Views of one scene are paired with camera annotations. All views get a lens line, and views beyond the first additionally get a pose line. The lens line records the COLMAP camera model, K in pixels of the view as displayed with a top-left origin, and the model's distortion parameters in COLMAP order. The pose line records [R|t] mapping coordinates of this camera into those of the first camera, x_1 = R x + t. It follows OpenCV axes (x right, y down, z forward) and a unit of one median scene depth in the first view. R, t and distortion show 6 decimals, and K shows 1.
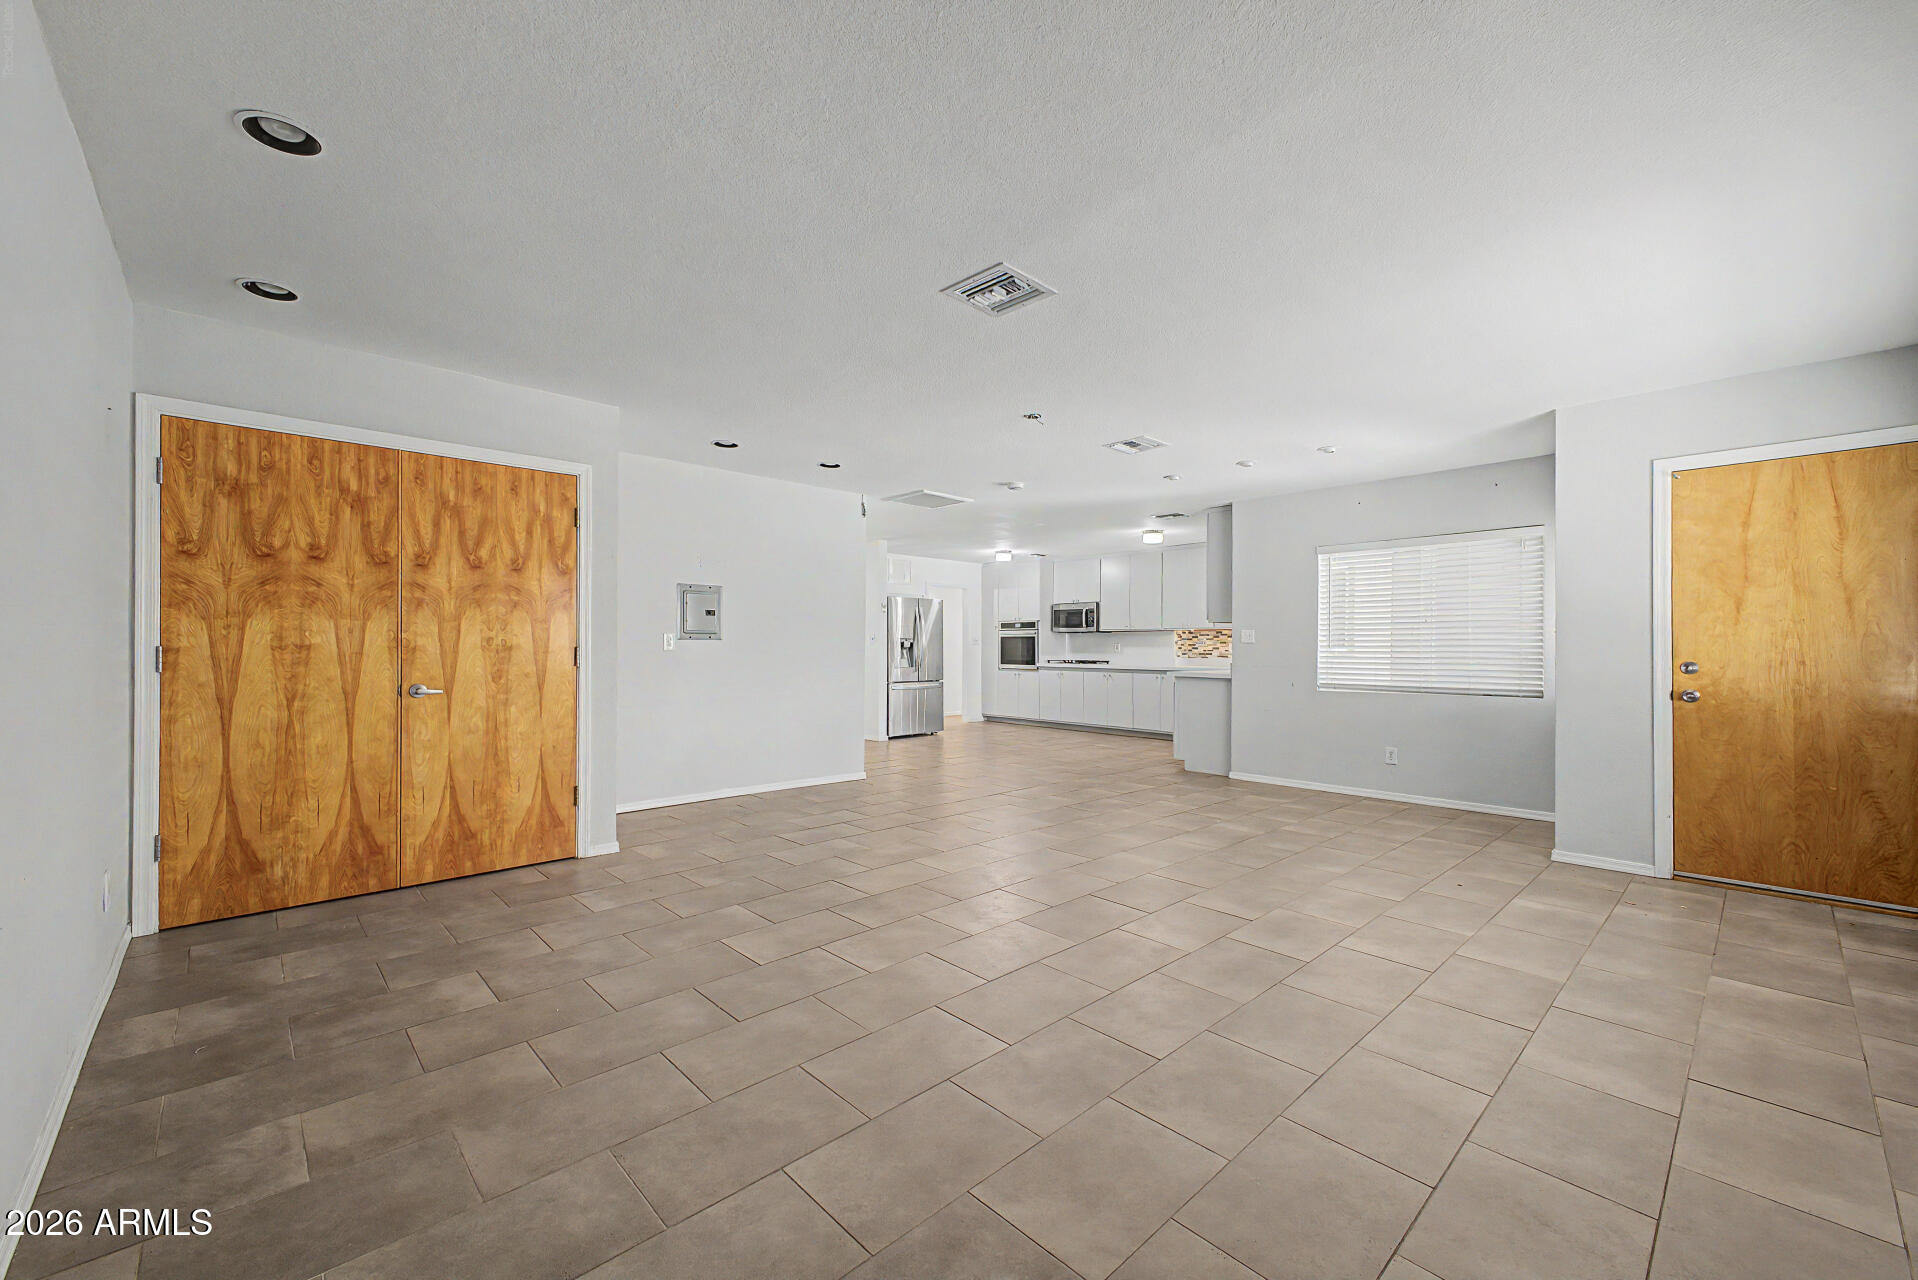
lens RADIAL K [[766.0, 0, 955.6], [0, 766.0, 646.8], [0, 0, 1]] dist [0.016083, -0.004735]
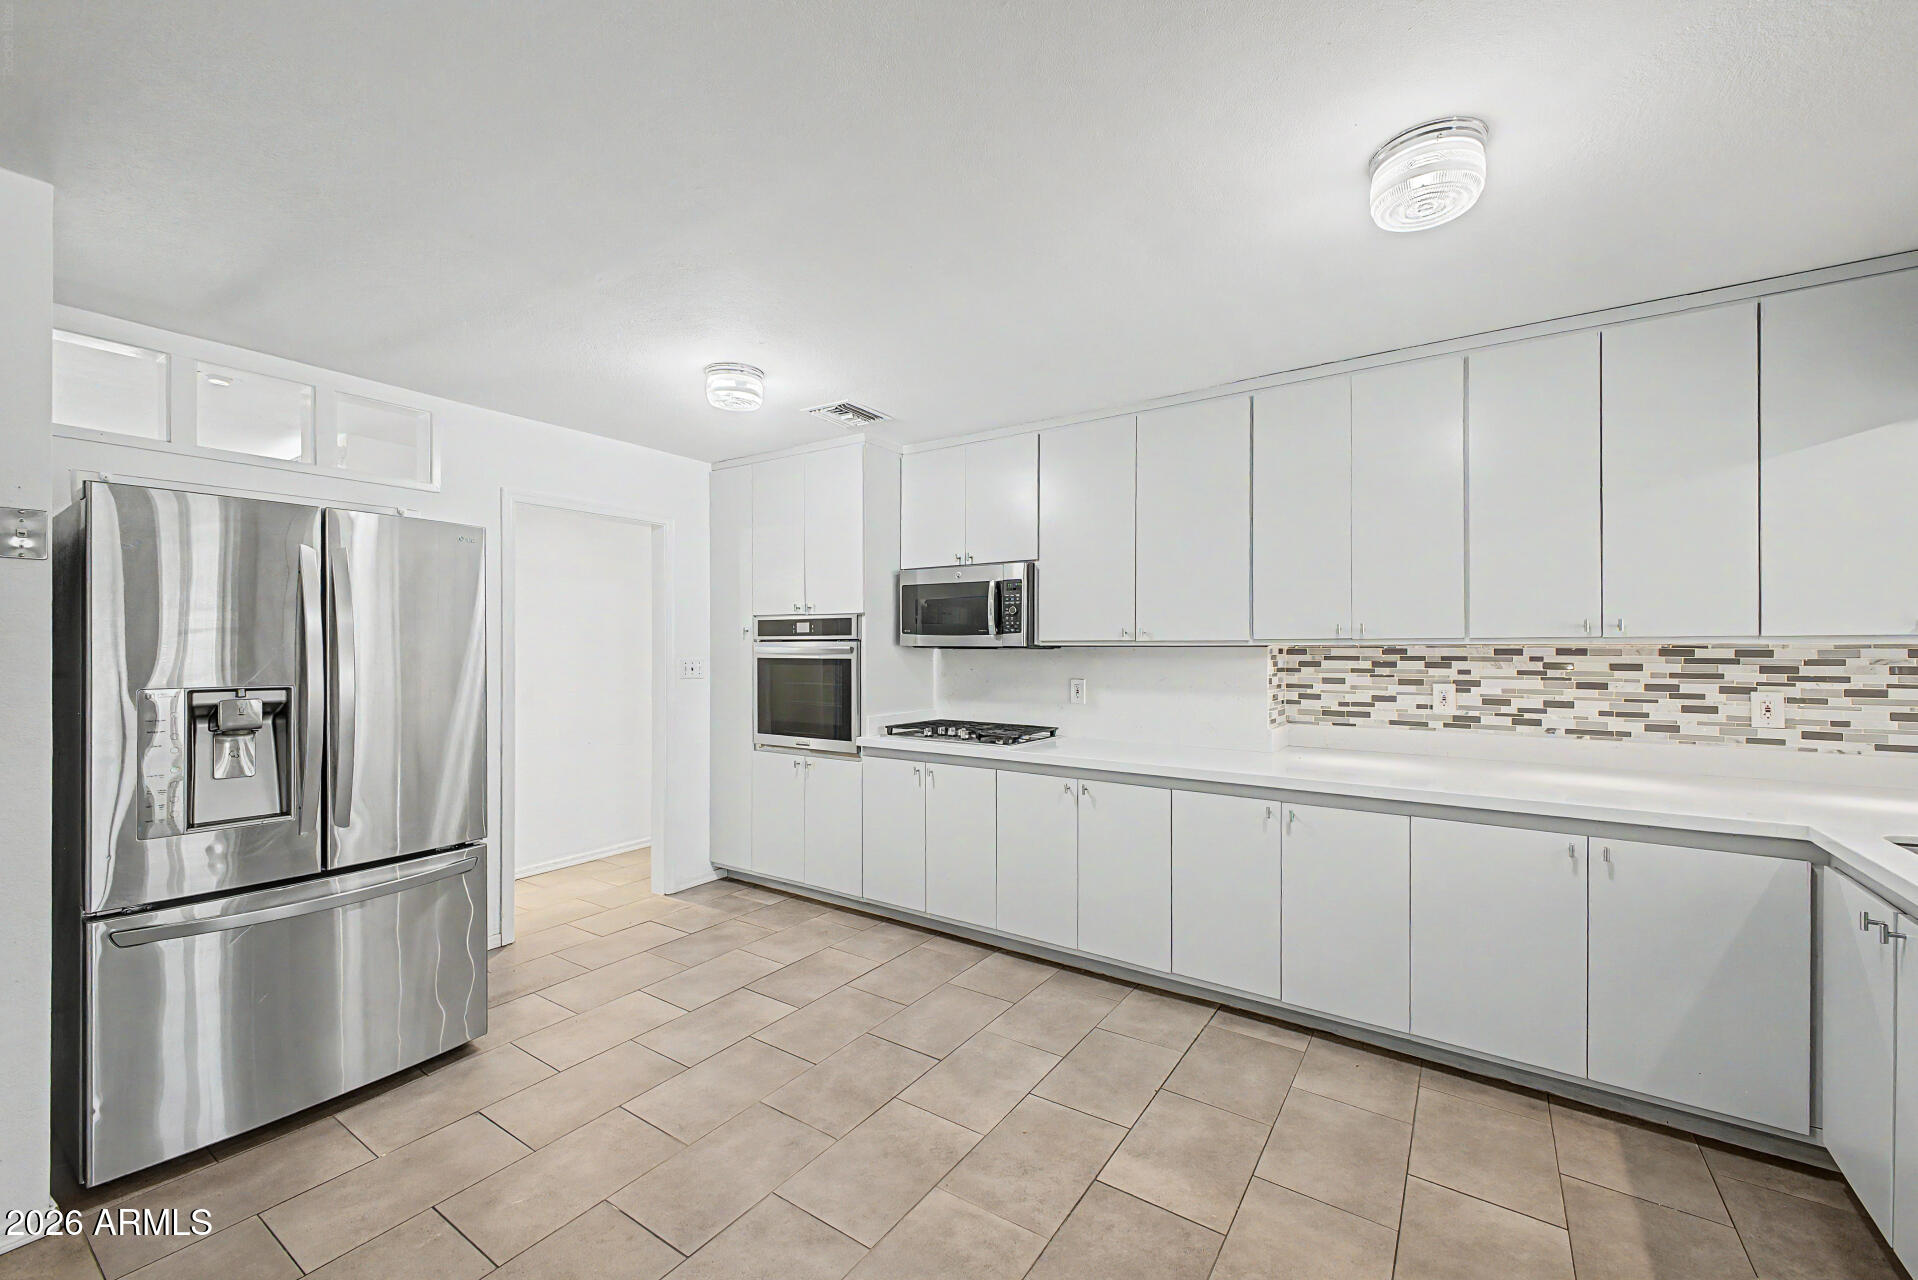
lens RADIAL K [[766.0, 0, 966.4], [0, 766.0, 646.3], [0, 0, 1]] dist [0.016083, -0.004735]
pose [[0.975218, -0.002934, 0.221225, 0.079621], [0.003291, 0.999994, -0.001247, -0.019253], [-0.221220, 0.001944, 0.975222, 0.657986]]
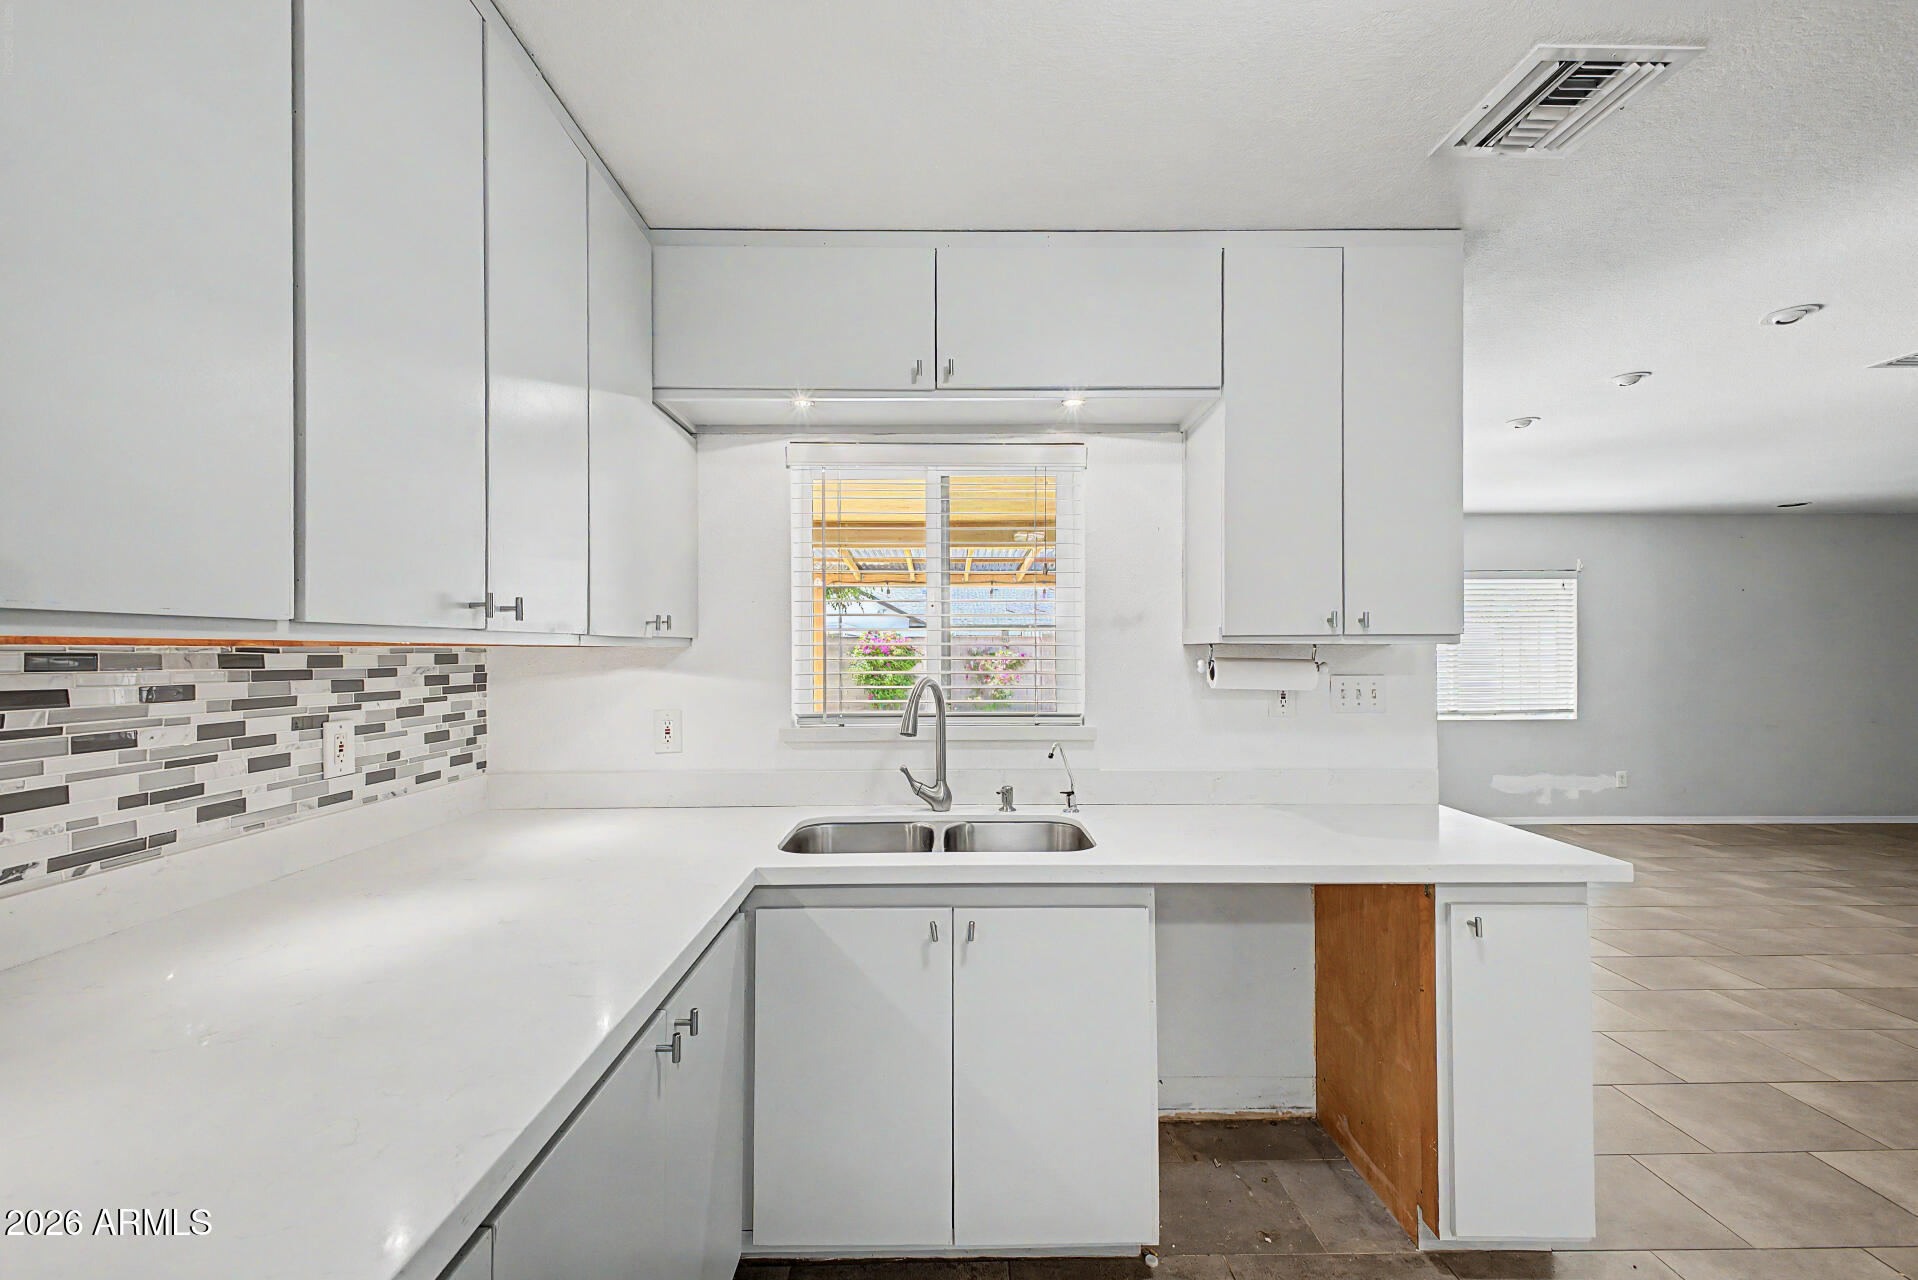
lens RADIAL K [[766.0, 0, 940.5], [0, 766.0, 646.7], [0, 0, 1]] dist [0.016083, -0.004735]
pose [[-0.739681, 0.002999, 0.672951, 0.187236], [-0.001927, 0.999977, -0.006575, -0.018529], [-0.672955, -0.006160, -0.739658, 0.880551]]
